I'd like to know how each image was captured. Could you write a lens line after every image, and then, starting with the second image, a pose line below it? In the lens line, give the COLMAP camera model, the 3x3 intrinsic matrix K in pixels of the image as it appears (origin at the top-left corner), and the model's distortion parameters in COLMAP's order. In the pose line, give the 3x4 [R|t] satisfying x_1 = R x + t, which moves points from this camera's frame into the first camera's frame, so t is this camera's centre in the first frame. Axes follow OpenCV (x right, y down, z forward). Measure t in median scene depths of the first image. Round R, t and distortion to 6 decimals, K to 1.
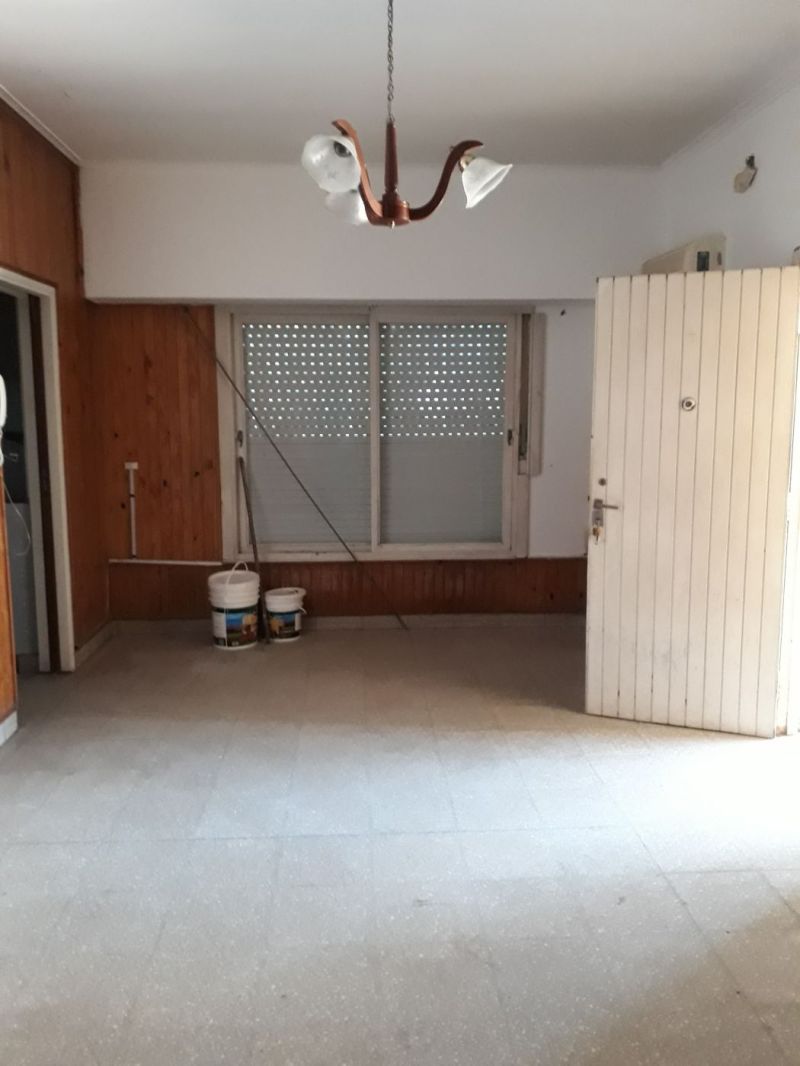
lens RADIAL K [[853.3, 0, 399.1], [0, 853.3, 534.8], [0, 0, 1]] dist [0.052378, 0.000410]
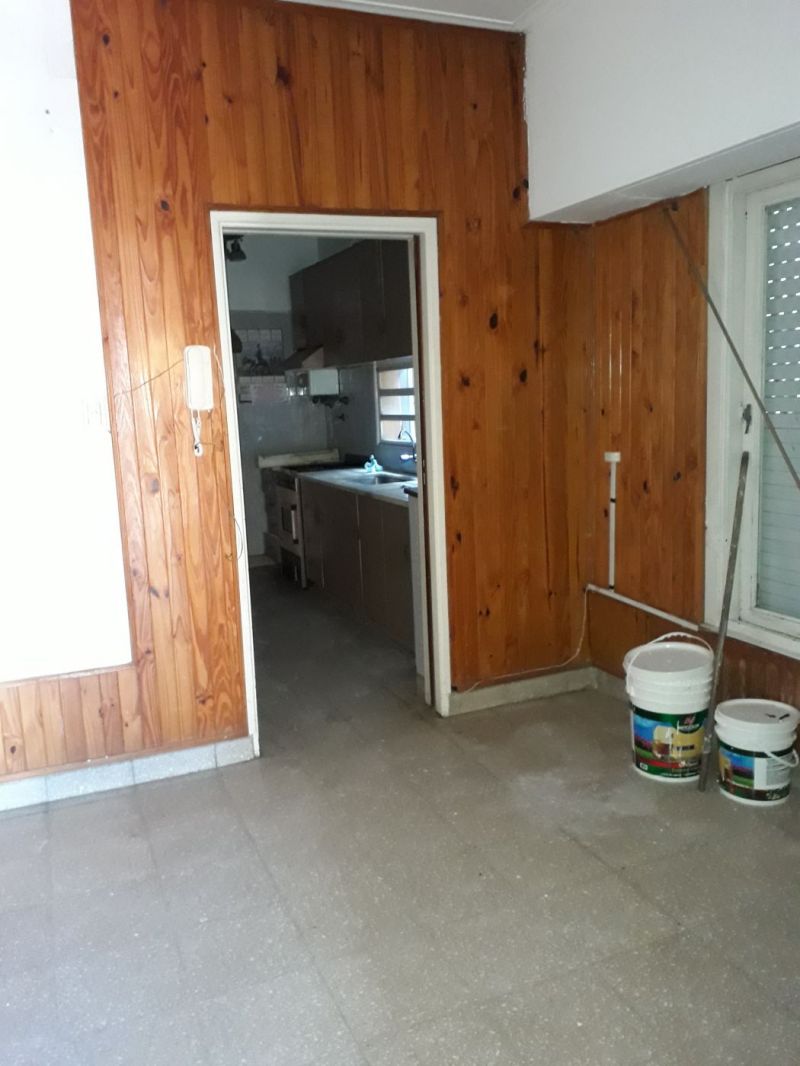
lens RADIAL K [[853.3, 0, 410.7], [0, 853.3, 532.8], [0, 0, 1]] dist [0.052378, 0.000410]
pose [[0.321878, 0.136059, -0.936954, 0.284834], [-0.089011, 0.989586, 0.113123, -0.083728], [0.942588, 0.046988, 0.330637, 0.625984]]
